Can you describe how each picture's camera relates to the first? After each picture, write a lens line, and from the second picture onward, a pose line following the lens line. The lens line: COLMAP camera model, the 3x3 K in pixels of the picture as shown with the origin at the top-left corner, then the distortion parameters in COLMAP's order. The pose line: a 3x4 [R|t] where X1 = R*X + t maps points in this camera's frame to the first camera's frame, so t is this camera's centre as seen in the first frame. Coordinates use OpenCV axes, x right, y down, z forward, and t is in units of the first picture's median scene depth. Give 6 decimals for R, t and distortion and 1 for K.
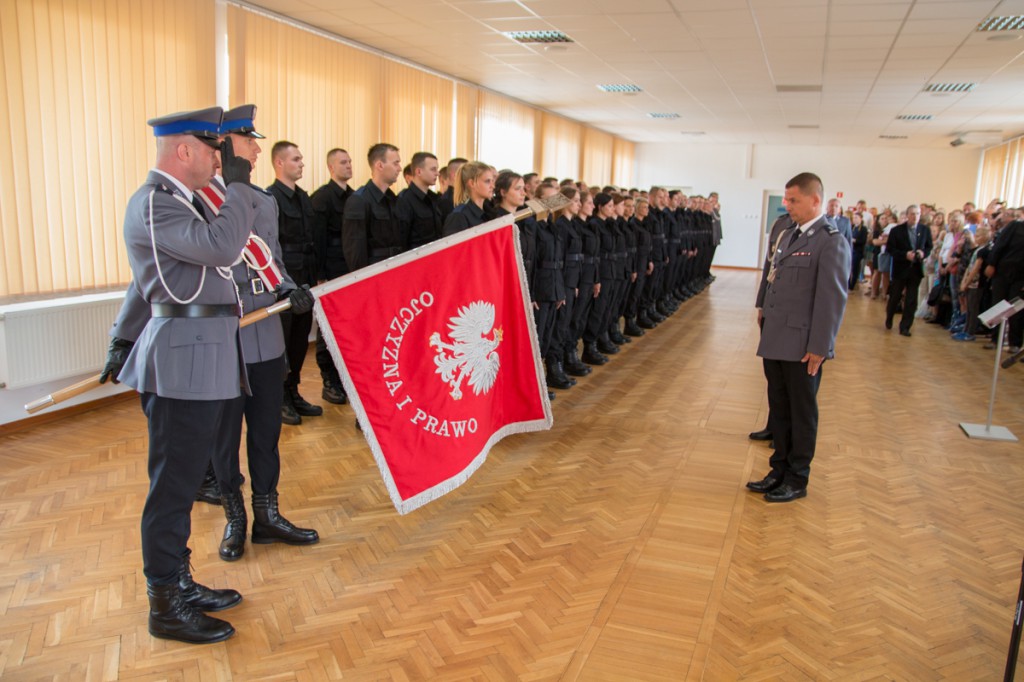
lens RADIAL K [[811.2, 0, 516.1], [0, 811.2, 349.9], [0, 0, 1]] dist [-0.119916, 0.112800]
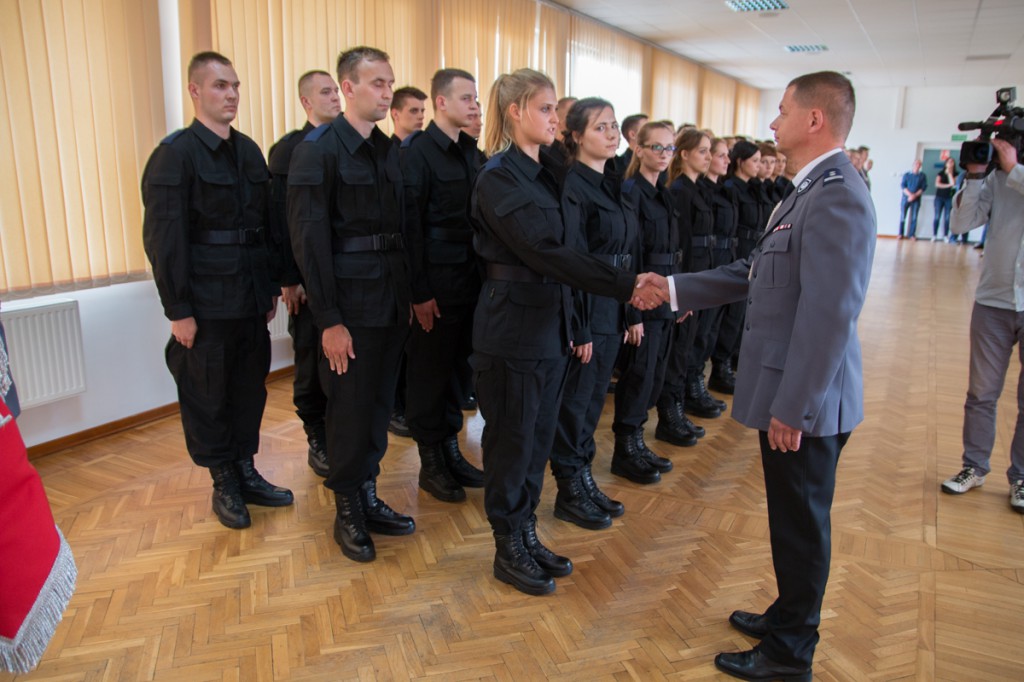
lens RADIAL K [[811.2, 0, 513.3], [0, 811.2, 352.0], [0, 0, 1]] dist [-0.119916, 0.112800]
pose [[0.991156, 0.012687, -0.132093, 0.009049], [-0.006299, 0.998795, 0.048670, -0.069517], [0.132551, -0.047407, 0.990042, 0.428225]]
